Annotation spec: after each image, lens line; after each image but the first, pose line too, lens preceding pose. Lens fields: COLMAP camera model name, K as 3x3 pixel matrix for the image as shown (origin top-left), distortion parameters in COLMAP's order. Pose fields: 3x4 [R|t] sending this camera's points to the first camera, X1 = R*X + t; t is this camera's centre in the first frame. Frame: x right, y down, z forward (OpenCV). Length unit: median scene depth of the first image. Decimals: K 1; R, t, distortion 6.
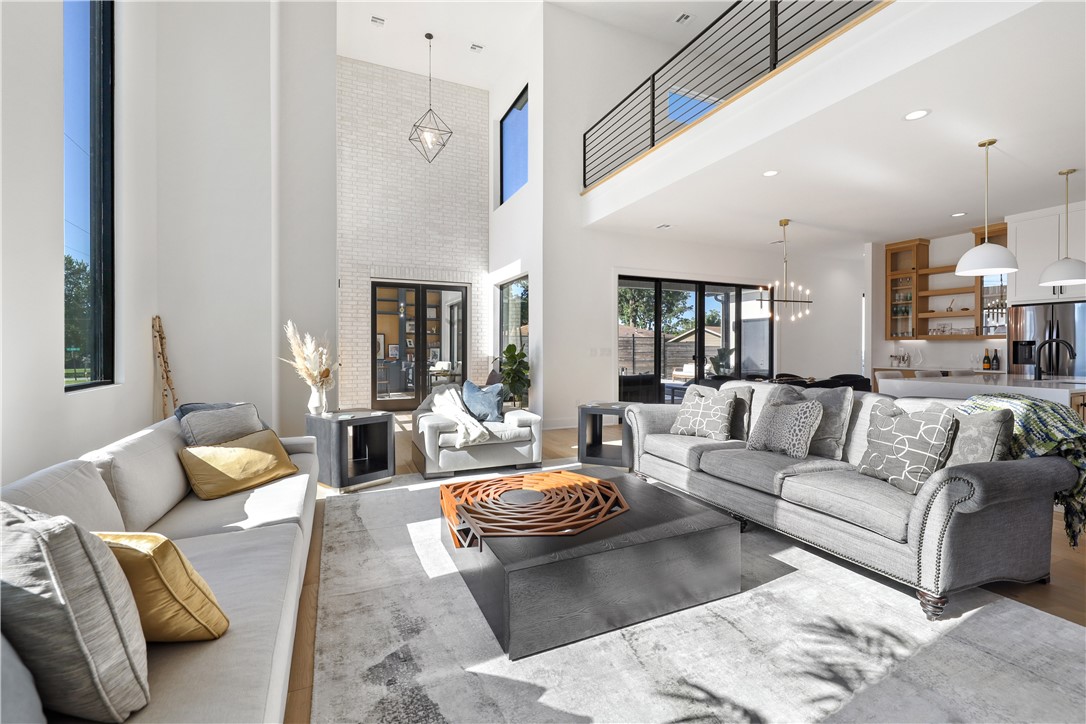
lens RADIAL K [[464.8, 0, 547.1], [0, 464.8, 354.1], [0, 0, 1]] dist [-0.001686, -0.000394]
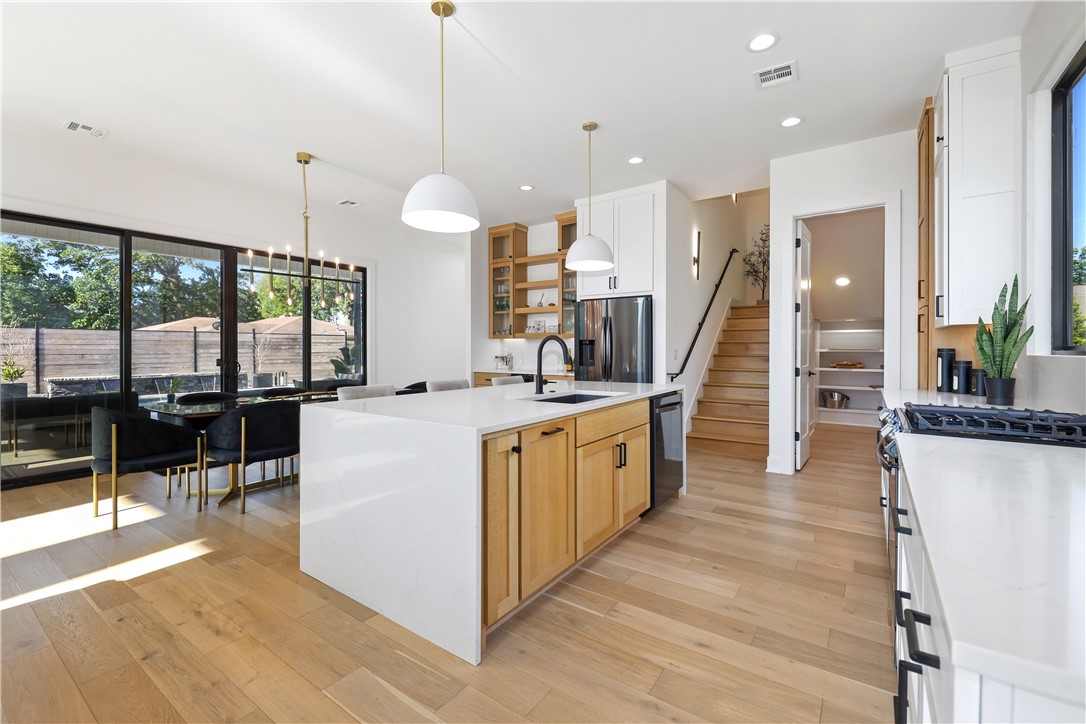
lens RADIAL K [[464.8, 0, 545.8], [0, 464.8, 354.4], [0, 0, 1]] dist [-0.001686, -0.000394]
pose [[0.859675, -0.007231, 0.510790, 0.397712], [0.007033, 0.999973, 0.002319, -0.002209], [-0.510793, 0.001599, 0.859703, 0.216441]]
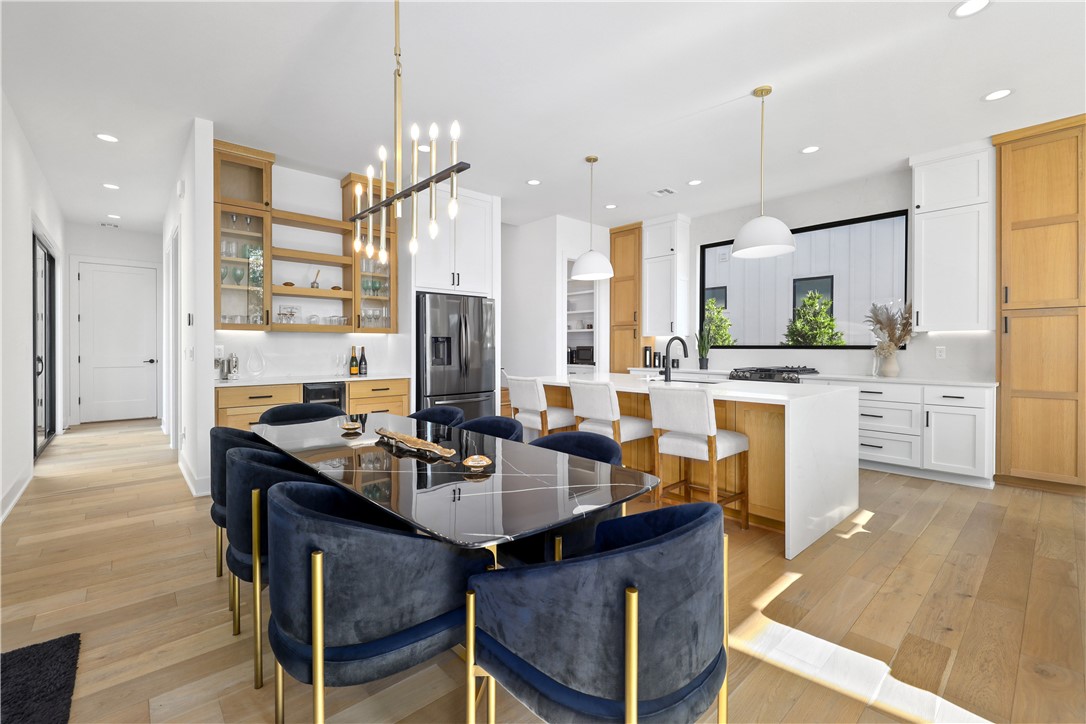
lens RADIAL K [[464.8, 0, 541.6], [0, 464.8, 352.2], [0, 0, 1]] dist [-0.001686, -0.000394]
pose [[-0.298521, -0.011288, 0.954336, 0.152893], [0.012201, 0.999803, 0.015642, -0.009288], [-0.954325, 0.016313, -0.298325, 0.845509]]
